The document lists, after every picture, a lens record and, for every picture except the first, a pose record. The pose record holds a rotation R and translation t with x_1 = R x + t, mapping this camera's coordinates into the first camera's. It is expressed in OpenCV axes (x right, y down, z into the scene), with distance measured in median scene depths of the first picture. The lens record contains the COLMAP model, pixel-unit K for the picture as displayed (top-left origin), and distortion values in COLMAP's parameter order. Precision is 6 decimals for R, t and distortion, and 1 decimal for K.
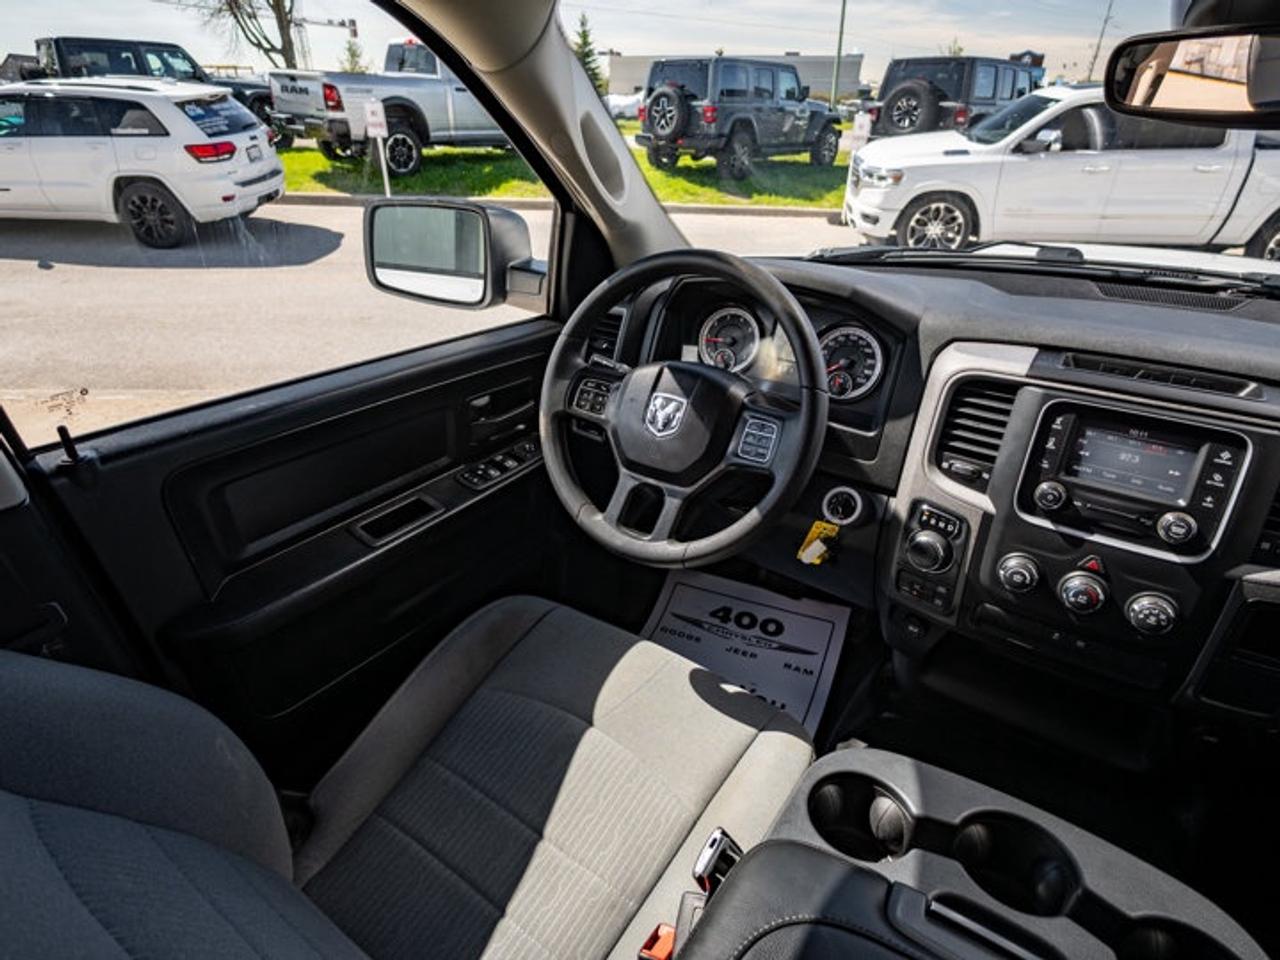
lens RADIAL K [[702.4, 0, 636.5], [0, 702.4, 483.3], [0, 0, 1]] dist [-0.001389, 0.001748]
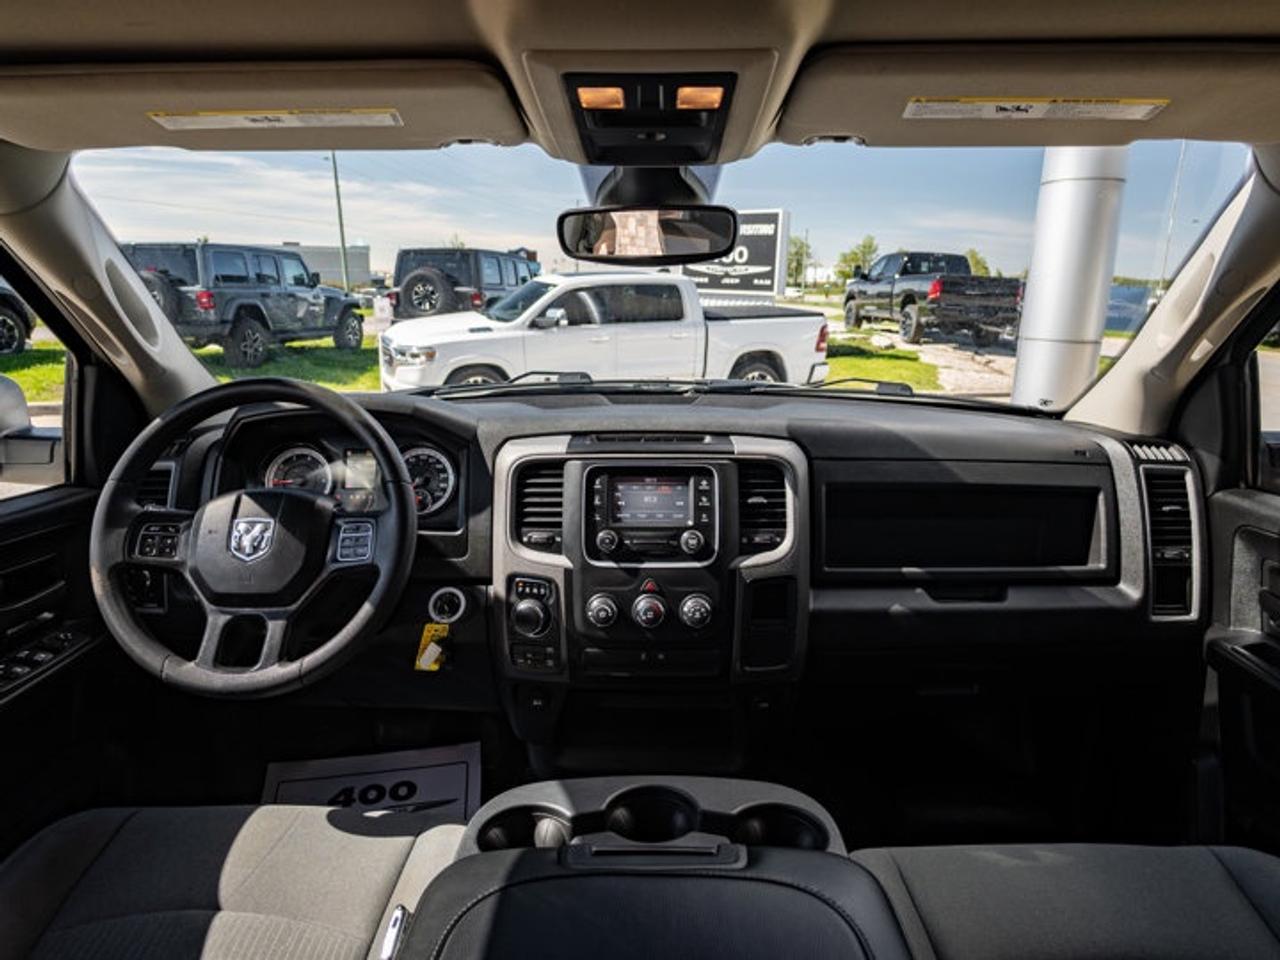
lens RADIAL K [[793.4, 0, 637.8], [0, 793.4, 476.2], [0, 0, 1]] dist [-0.004106, -0.000057]
pose [[0.834313, -0.128552, 0.536094, -0.081893], [0.264786, 0.946366, -0.185148, 0.149712], [-0.483539, 0.296422, 0.823604, -0.172173]]
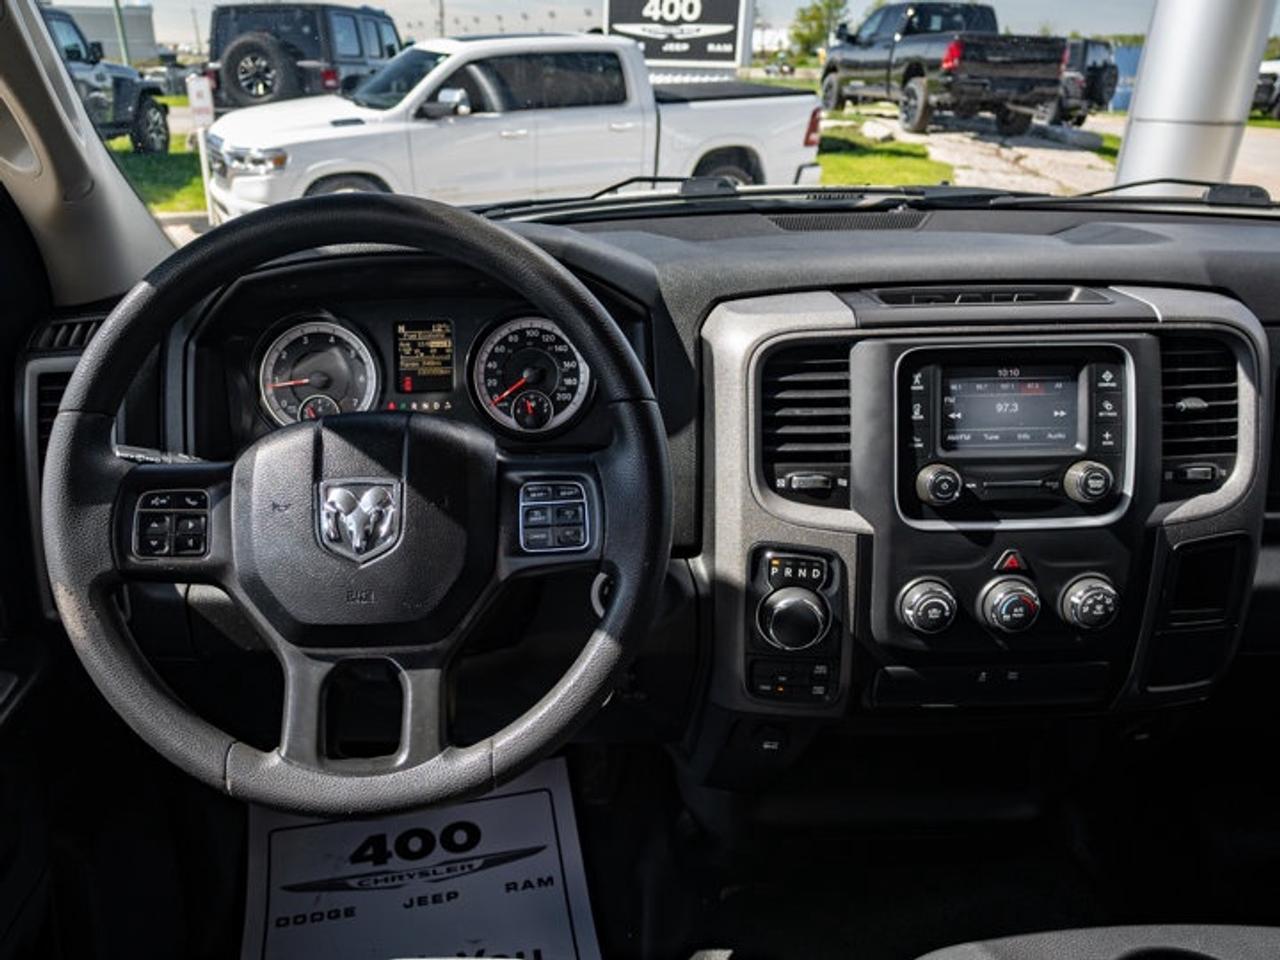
lens RADIAL K [[1023.6, 0, 582.7], [0, 1023.6, 497.4], [0, 0, 1]] dist [0.000805, 0.006162]
pose [[0.810950, -0.241013, 0.533172, -0.196057], [0.292618, 0.956143, -0.012858, -0.049214], [-0.506690, 0.166443, 0.845909, 0.264458]]
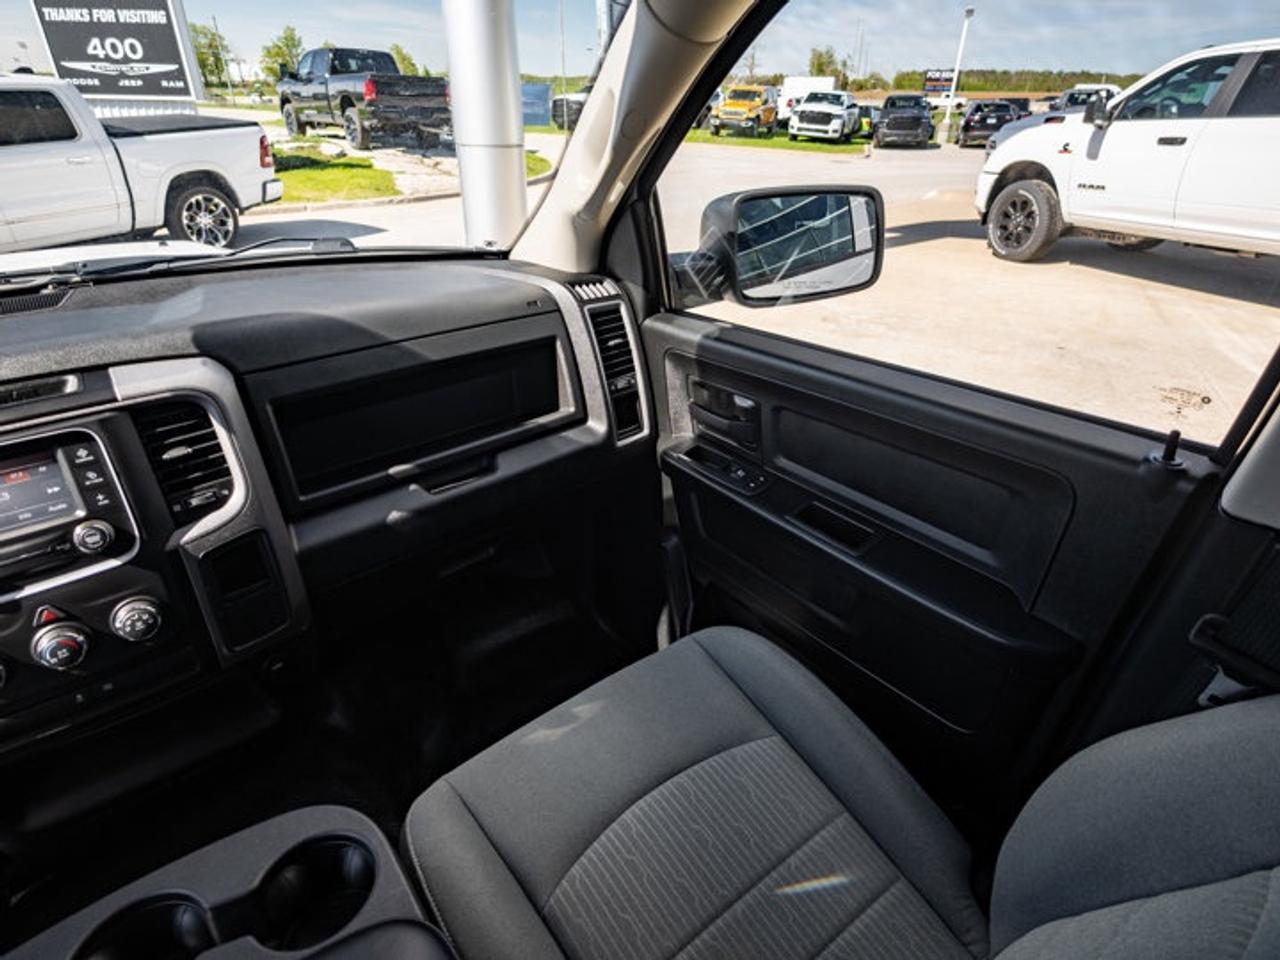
lens RADIAL K [[702.4, 0, 636.5], [0, 702.4, 483.3], [0, 0, 1]] dist [-0.001389, 0.001748]
pose [[0.312362, -0.473600, 0.823488, 0.184564], [0.465230, 0.832058, 0.302060, 0.043804], [-0.828246, 0.288759, 0.480236, -0.076206]]
